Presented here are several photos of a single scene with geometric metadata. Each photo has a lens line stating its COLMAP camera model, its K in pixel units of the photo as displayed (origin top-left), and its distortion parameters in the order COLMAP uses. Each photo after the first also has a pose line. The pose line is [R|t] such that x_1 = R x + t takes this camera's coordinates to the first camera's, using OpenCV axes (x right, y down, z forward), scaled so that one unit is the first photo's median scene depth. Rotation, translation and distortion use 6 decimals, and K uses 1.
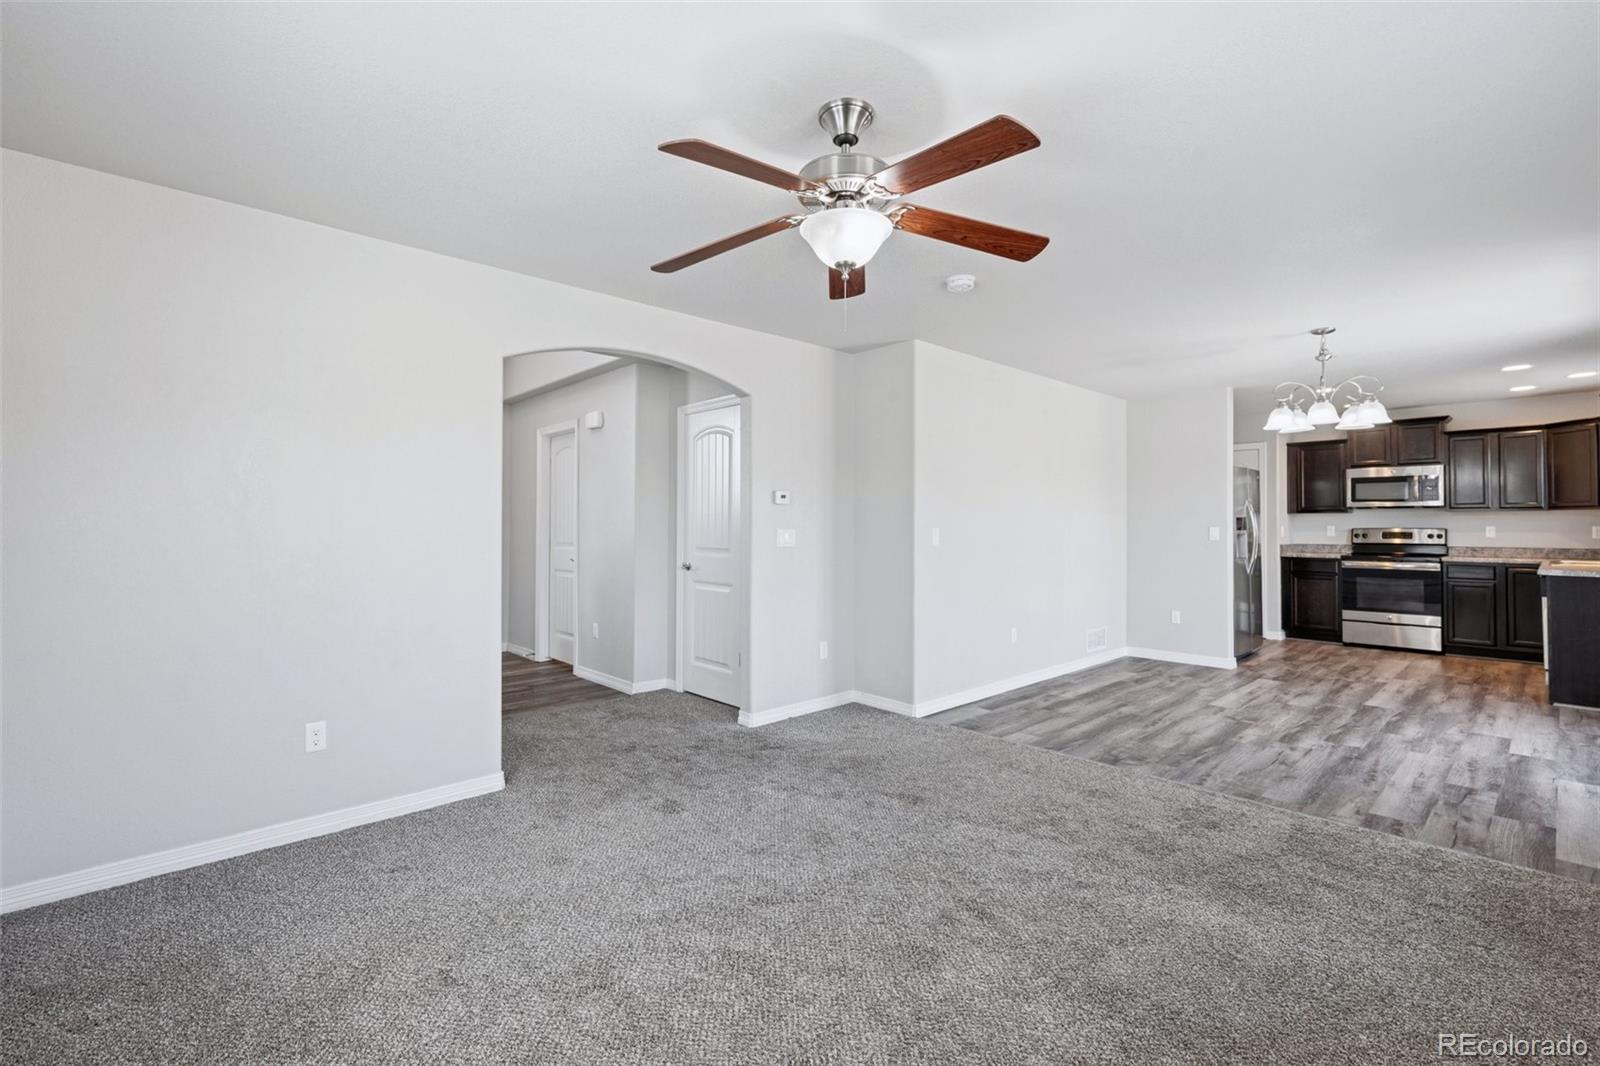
lens RADIAL K [[705.0, 0, 796.0], [0, 705.0, 520.8], [0, 0, 1]] dist [0.001318, -0.000282]
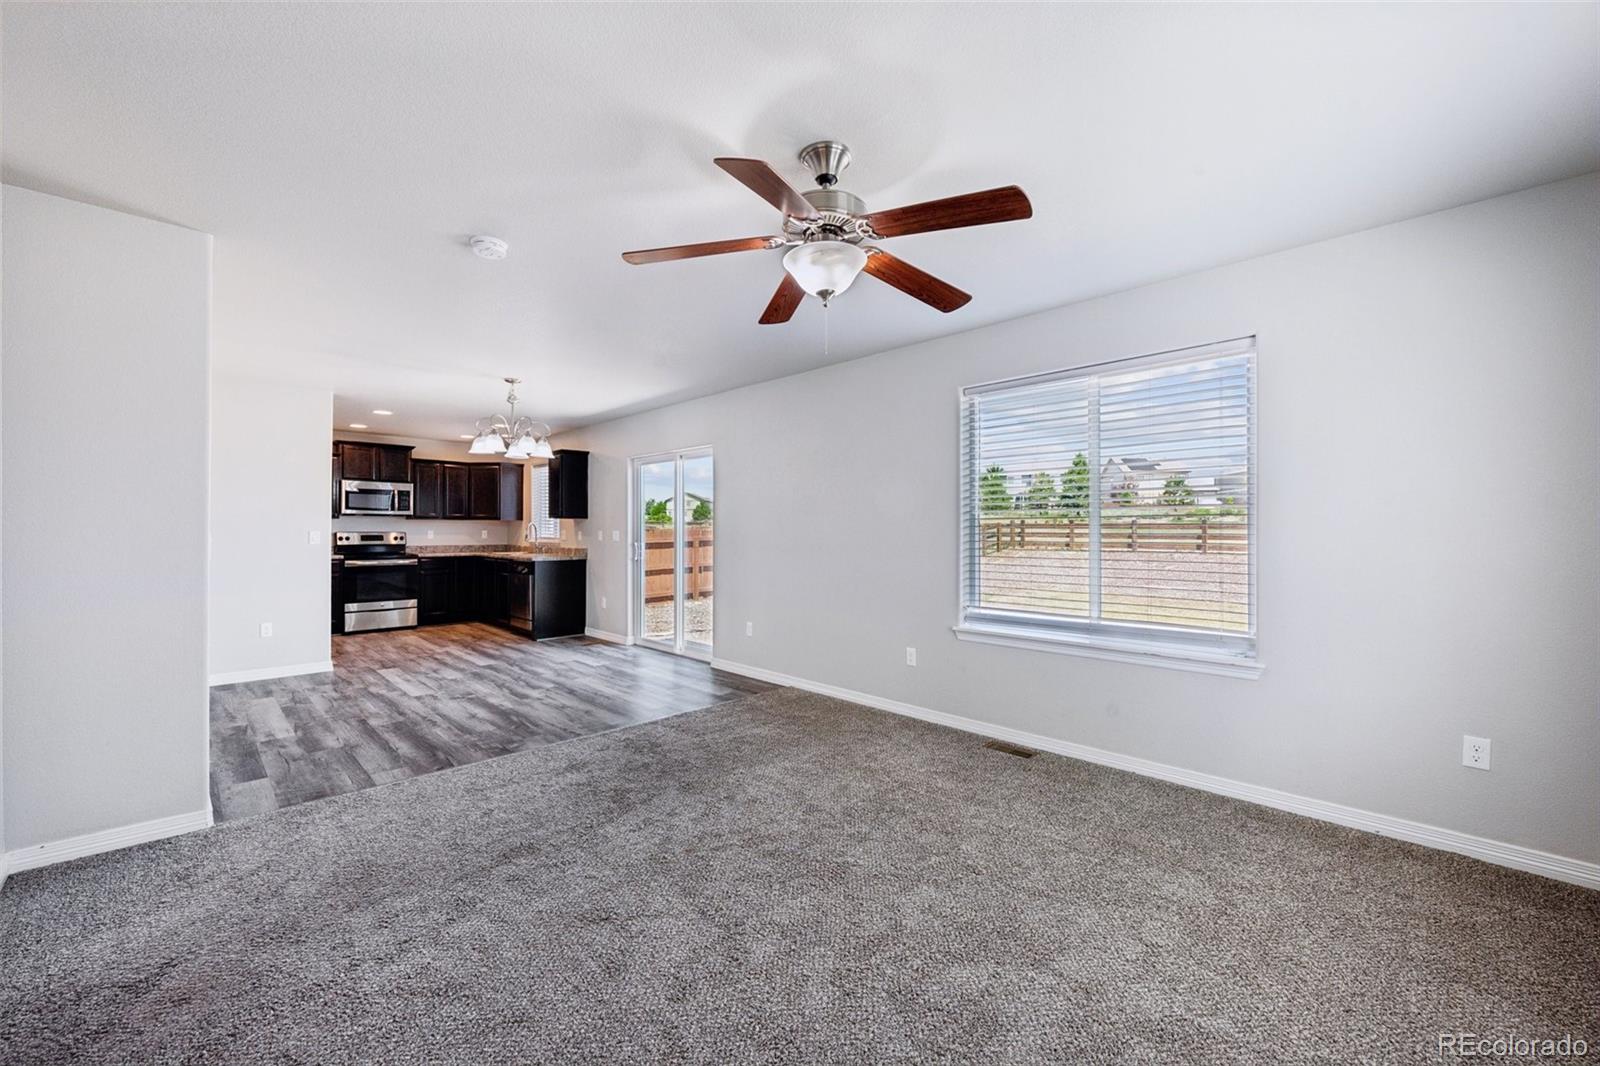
lens RADIAL K [[630.6, 0, 795.6], [0, 630.6, 520.3], [0, 0, 1]] dist [0.000707, 0.000106]
pose [[-0.032531, 0.018385, 0.999302, -0.462219], [-0.008885, 0.999786, -0.018683, 0.007020], [-0.999431, -0.009487, -0.032360, 0.529810]]
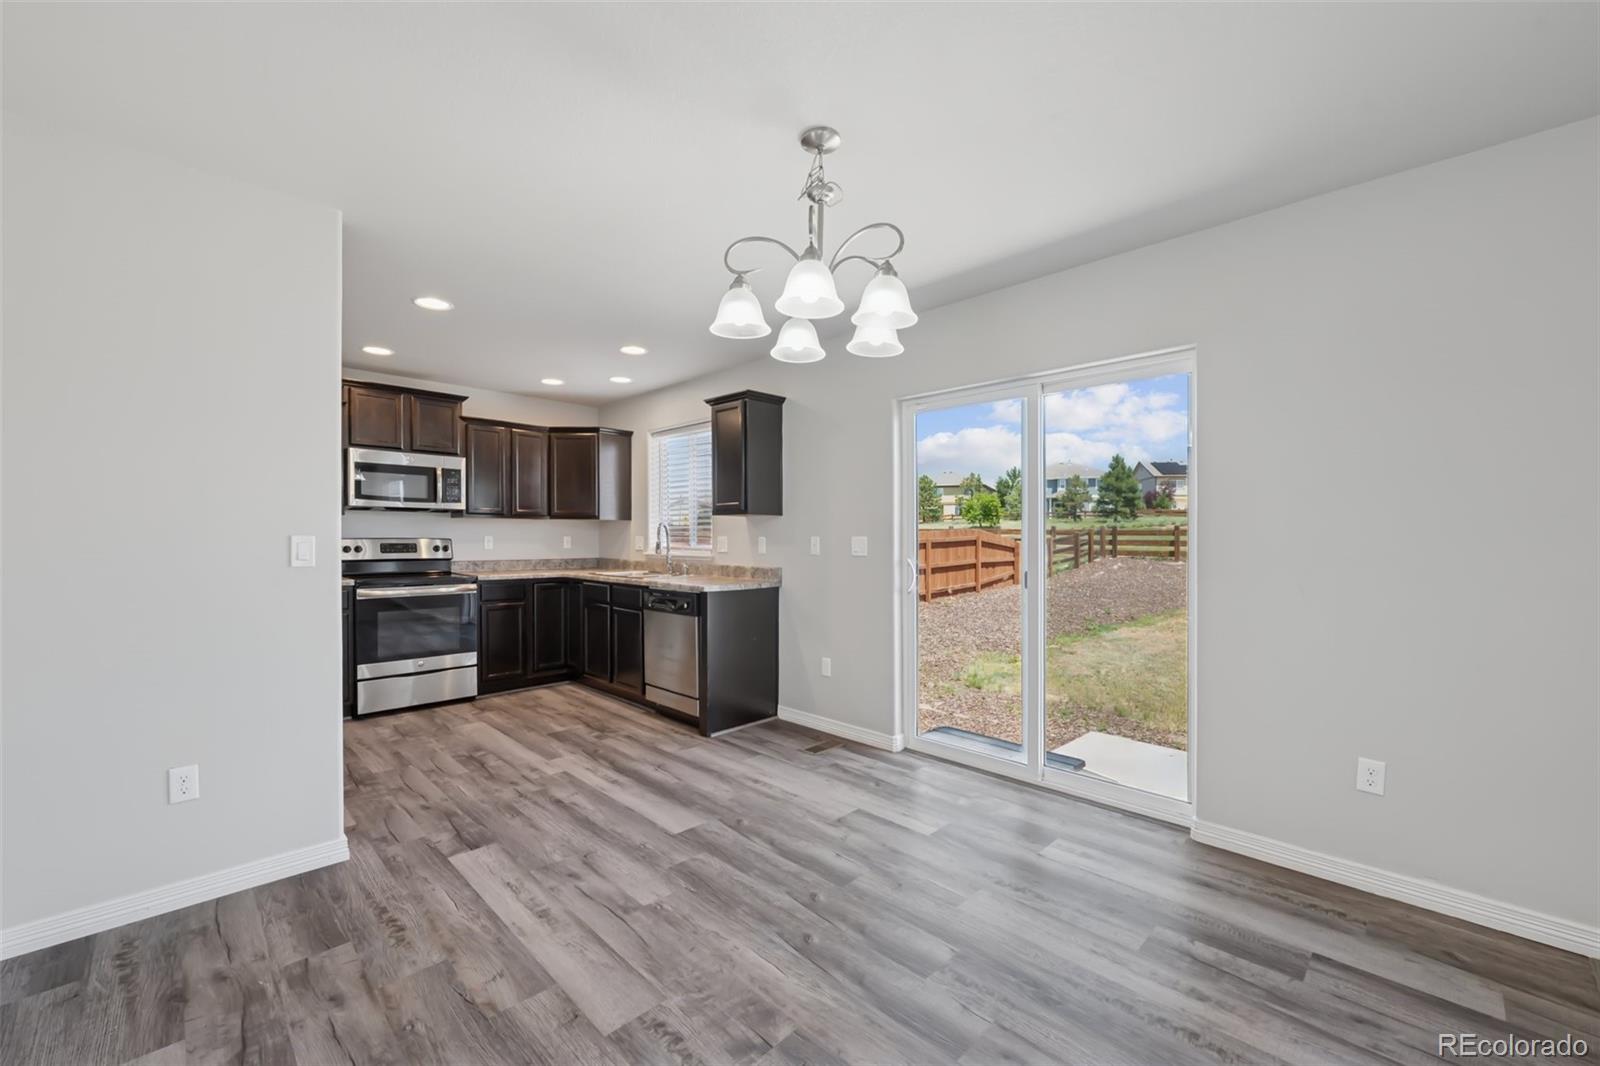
lens RADIAL K [[641.3, 0, 795.5], [0, 641.3, 538.0], [0, 0, 1]] dist [0.000236, -0.000088]
pose [[-0.038663, 0.001611, 0.999251, 0.304402], [-0.010506, 0.999943, -0.002019, 0.012677], [-0.999197, -0.010576, -0.038644, 1.077797]]
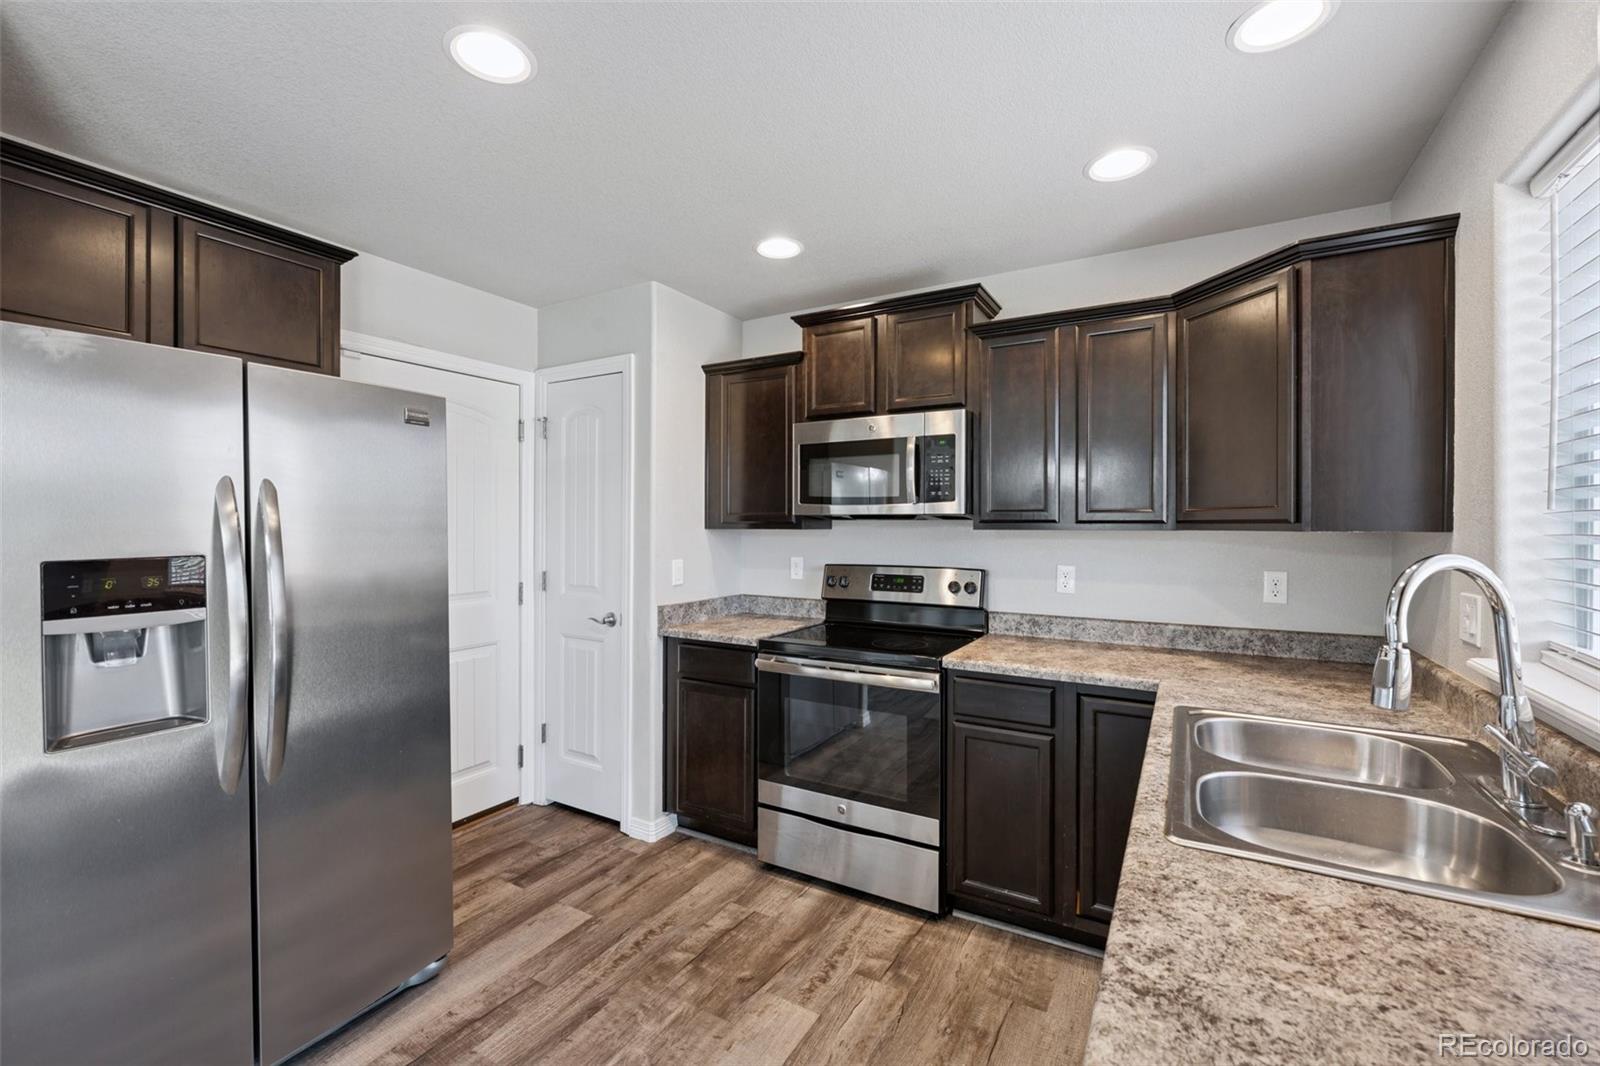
lens RADIAL K [[673.2, 0, 800.0], [0, 673.2, 533.0], [0, 0, 1]] dist [-0.000418, 0.000003]
pose [[0.954885, 0.004235, 0.296944, 1.182117], [-0.007969, 0.999904, 0.011364, -0.024105], [-0.296868, -0.013218, 0.954827, 1.102980]]
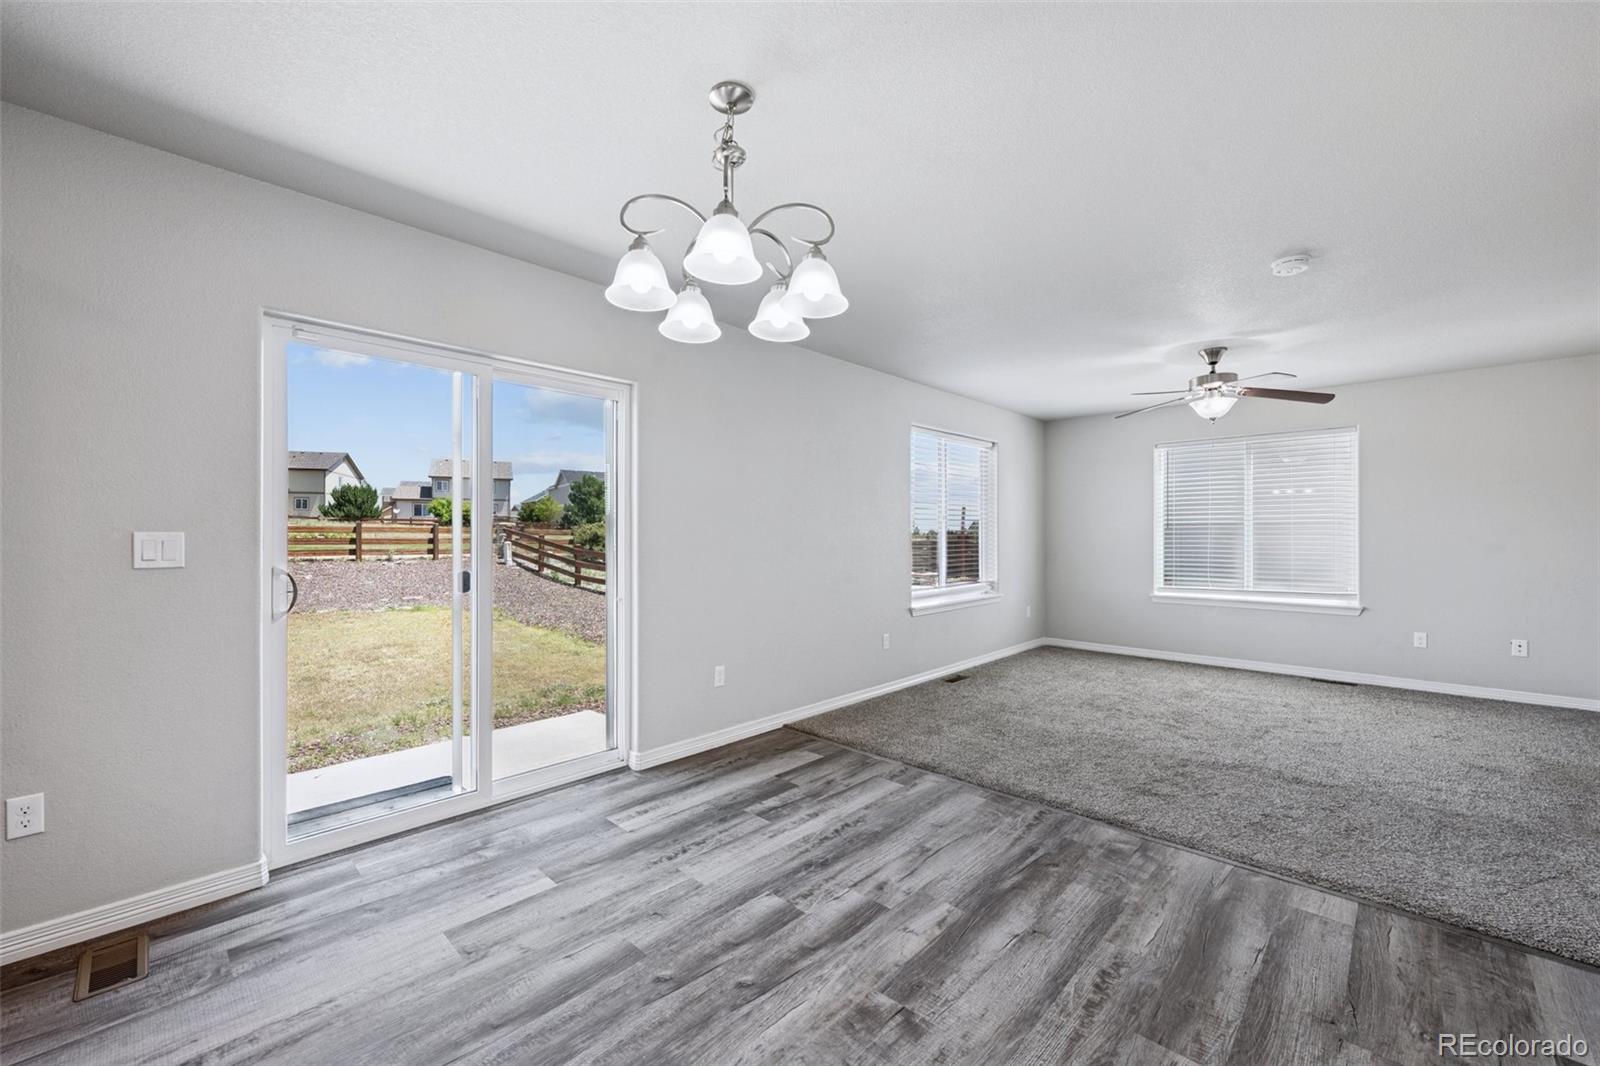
lens RADIAL K [[631.0, 0, 800.0], [0, 631.0, 533.0], [0, 0, 1]] dist [-0.000708, -0.000190]
pose [[-0.998122, 0.002138, -0.061217, 0.758849], [0.002910, 0.999917, -0.012533, 0.015654], [0.061185, -0.012688, -0.998046, 1.461441]]
